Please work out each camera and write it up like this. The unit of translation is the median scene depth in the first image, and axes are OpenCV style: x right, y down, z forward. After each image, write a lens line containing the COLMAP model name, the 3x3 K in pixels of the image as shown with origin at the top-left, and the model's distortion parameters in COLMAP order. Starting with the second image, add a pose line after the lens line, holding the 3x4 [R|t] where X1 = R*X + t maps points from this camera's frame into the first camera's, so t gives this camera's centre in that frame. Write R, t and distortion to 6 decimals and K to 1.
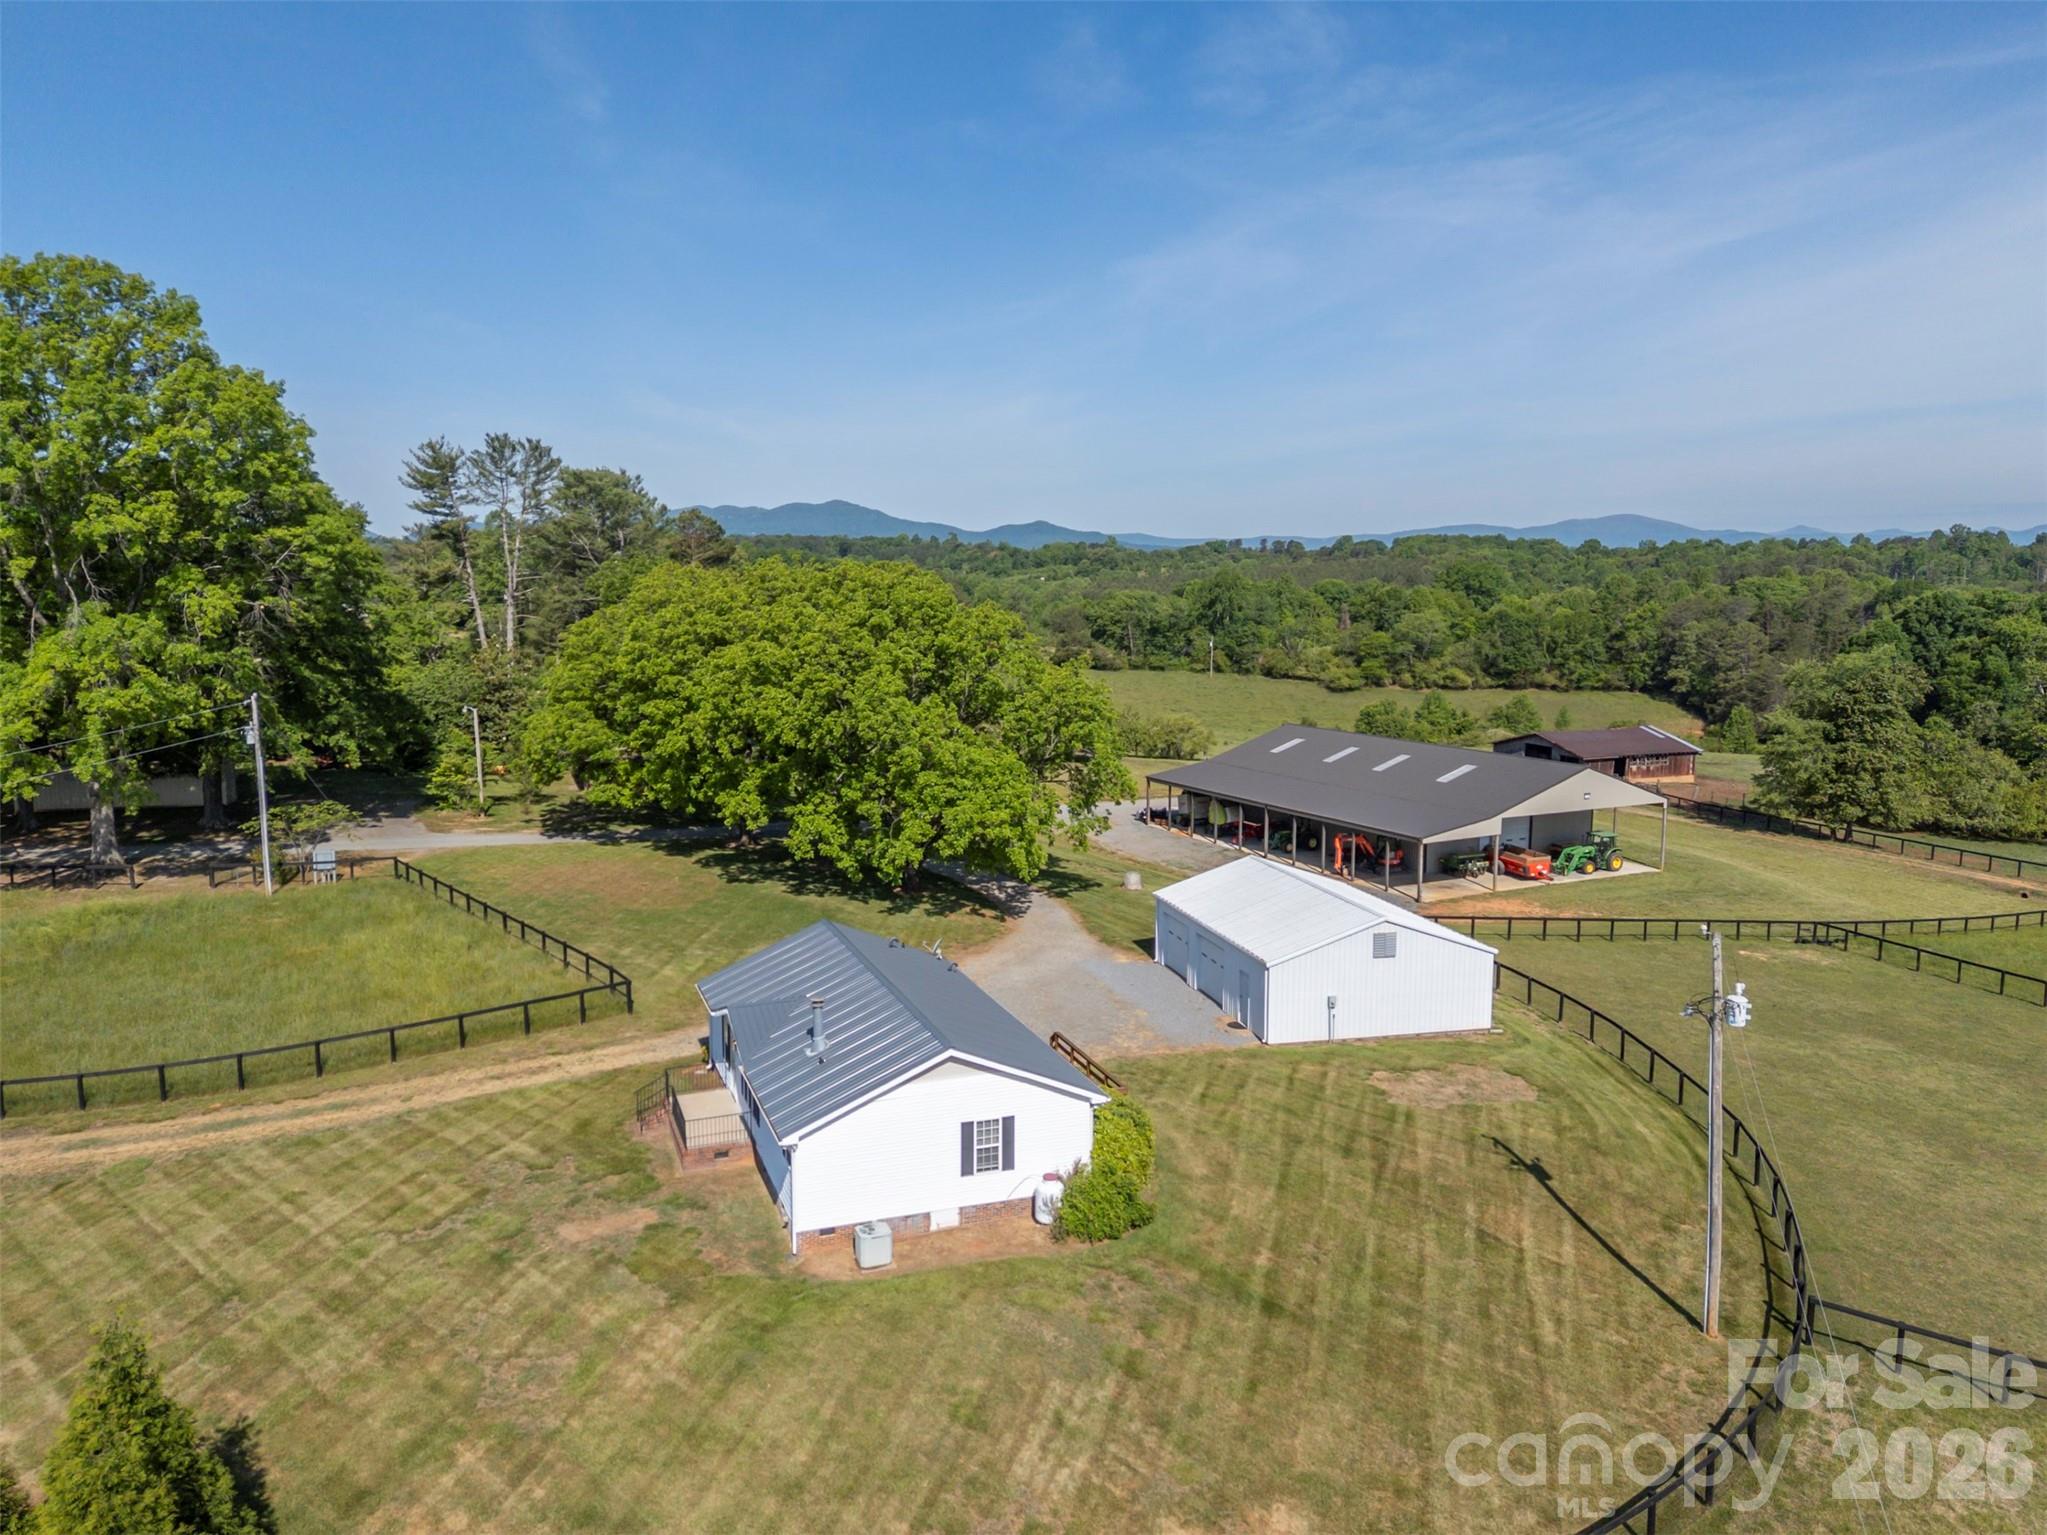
lens RADIAL K [[1496.8, 0, 1019.5], [0, 1496.8, 768.6], [0, 0, 1]] dist [0.084425, -0.079130]
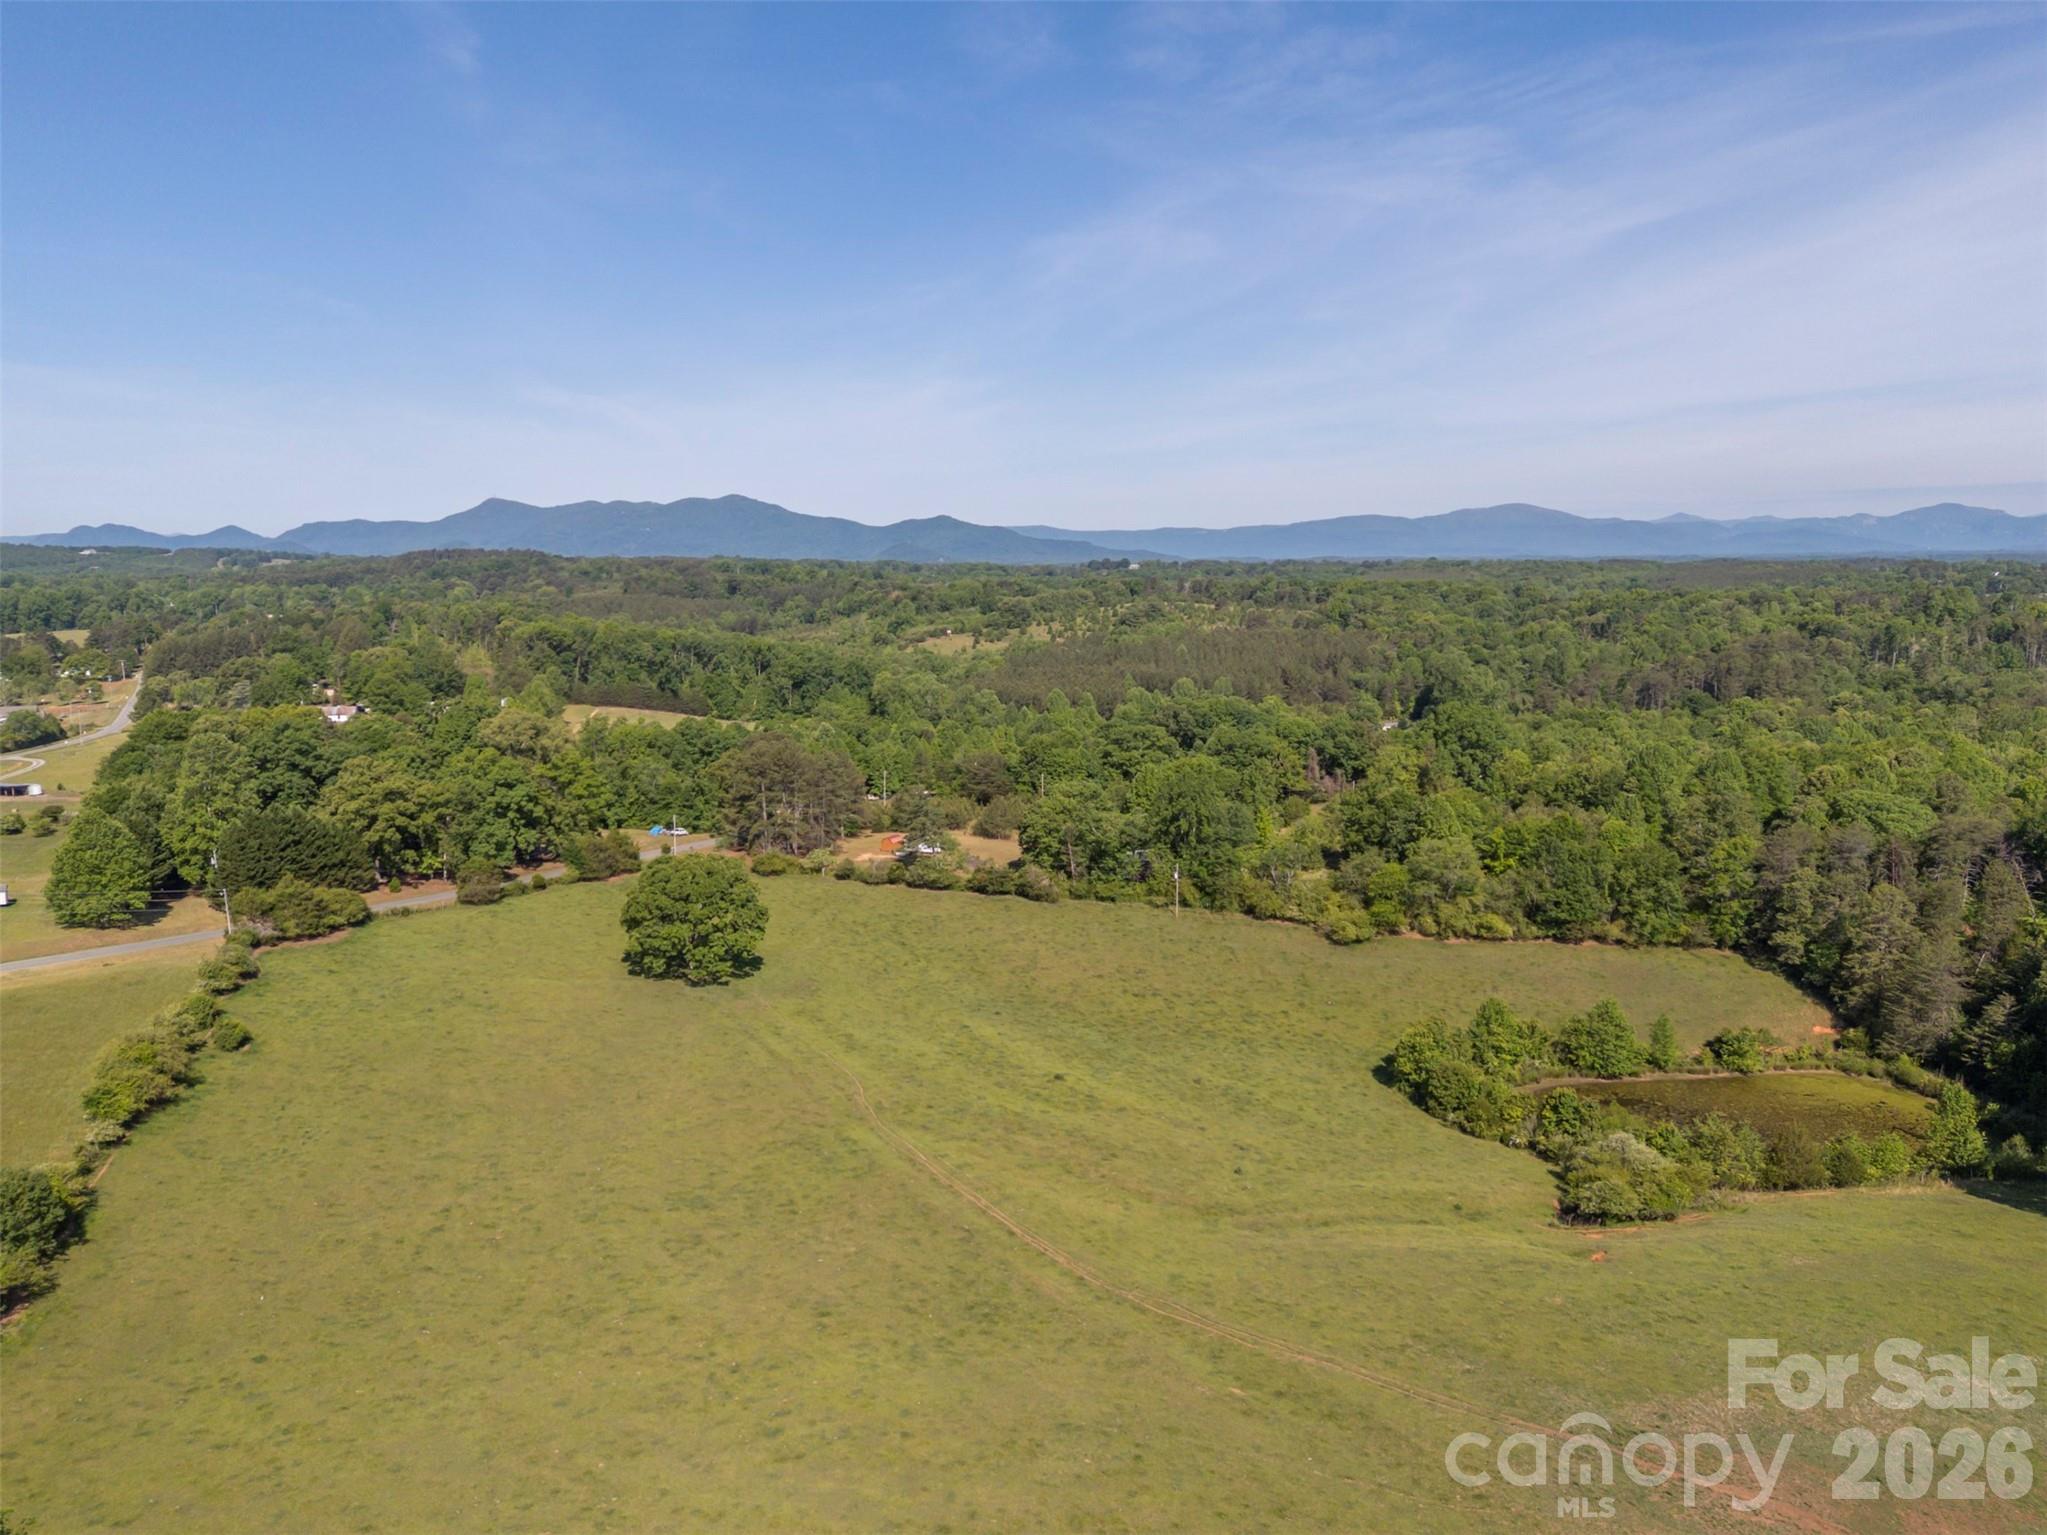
lens RADIAL K [[1496.8, 0, 1019.5], [0, 1496.8, 768.6], [0, 0, 1]] dist [0.084425, -0.079130]
pose [[0.997664, -0.019286, 0.065535, -0.002742], [0.018138, 0.999672, 0.018071, -0.163825], [-0.065862, -0.016840, 0.997687, 0.248302]]
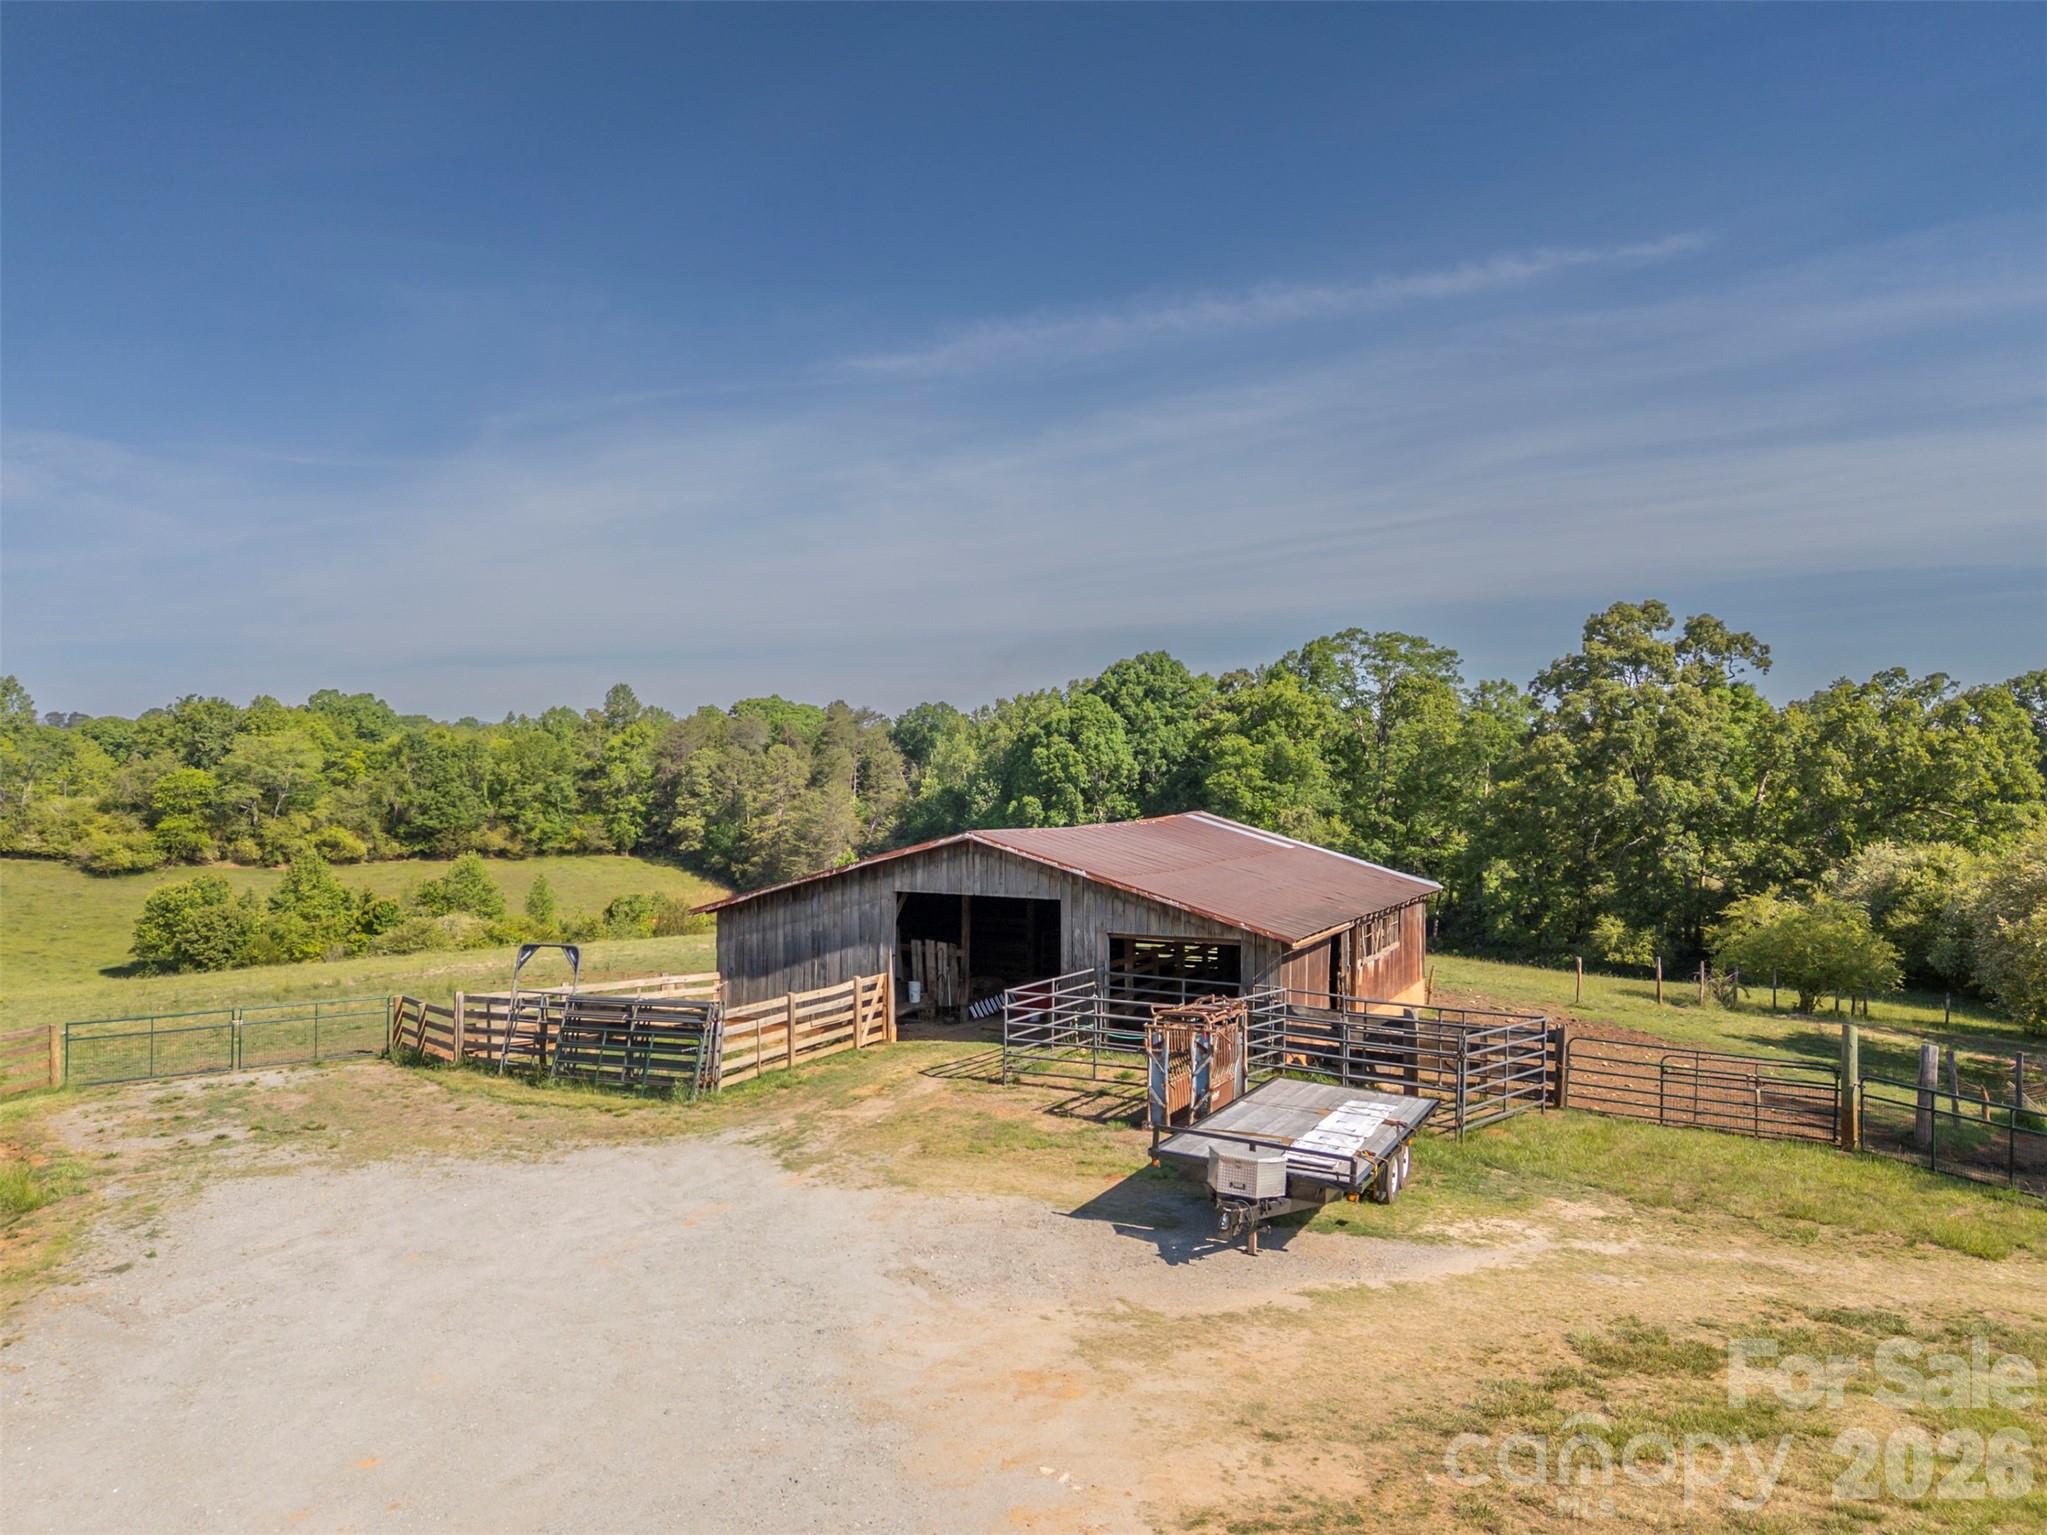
lens RADIAL K [[1496.8, 0, 1019.5], [0, 1496.8, 768.6], [0, 0, 1]] dist [0.084425, -0.079130]
pose [[0.749533, 0.002506, 0.661962, 0.097106], [0.087098, 0.990926, -0.102371, -0.005056], [-0.656212, 0.134386, 0.742514, 0.385649]]
